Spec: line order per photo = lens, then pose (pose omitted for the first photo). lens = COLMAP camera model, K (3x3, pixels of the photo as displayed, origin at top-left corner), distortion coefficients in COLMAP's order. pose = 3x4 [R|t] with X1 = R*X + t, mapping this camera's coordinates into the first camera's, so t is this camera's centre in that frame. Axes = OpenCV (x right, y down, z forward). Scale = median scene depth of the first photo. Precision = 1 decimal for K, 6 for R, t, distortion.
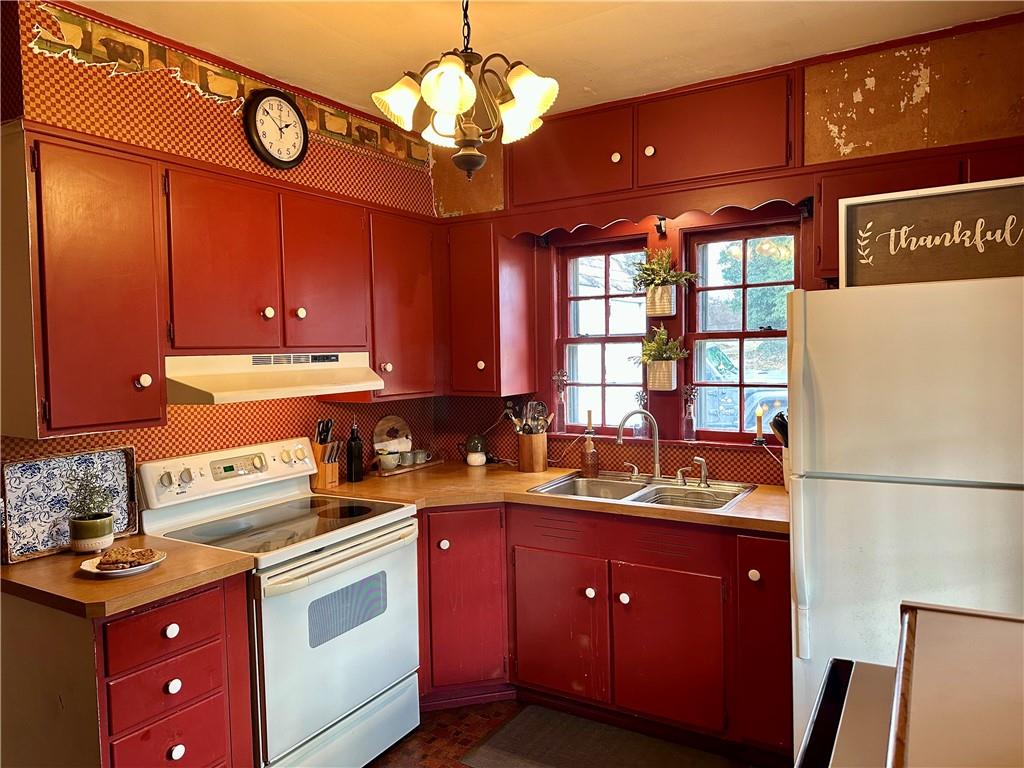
lens RADIAL K [[719.2, 0, 512.0], [0, 719.2, 384.0], [0, 0, 1]] dist [0.024716, -0.033492]
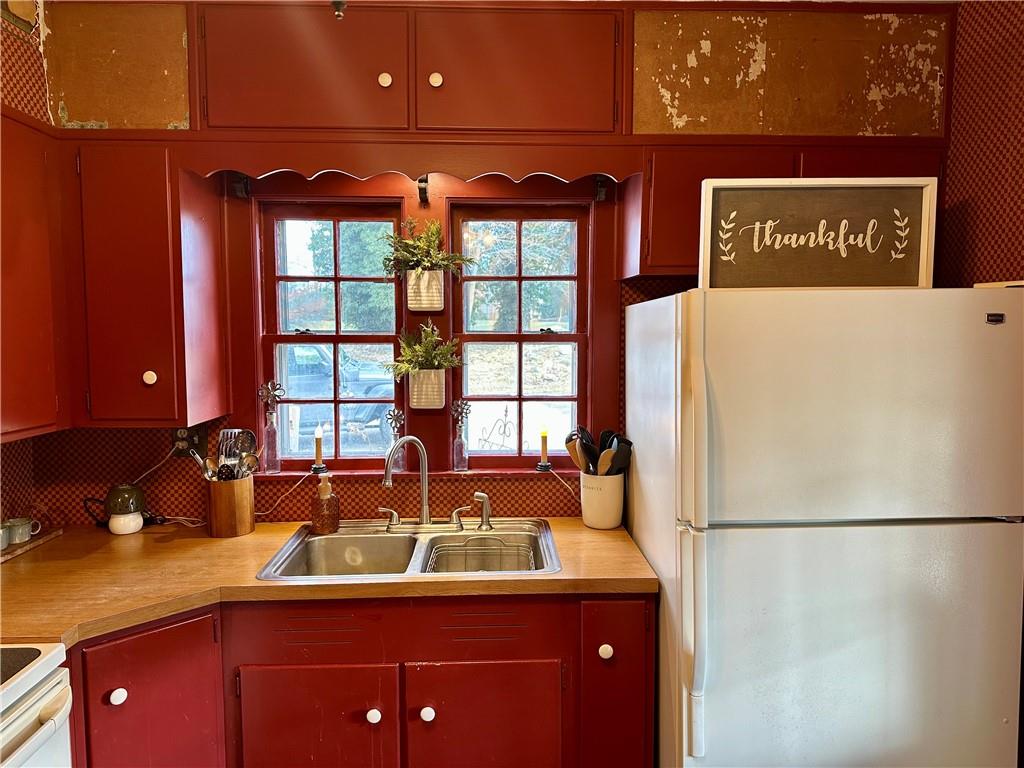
lens RADIAL K [[704.8, 0, 512.0], [0, 704.8, 384.0], [0, 0, 1]] dist [0.089587, -0.122596]
pose [[0.828654, -0.023214, 0.559279, -0.138098], [0.011022, 0.999623, 0.025162, -0.035197], [-0.559652, -0.014686, 0.828597, 0.339001]]
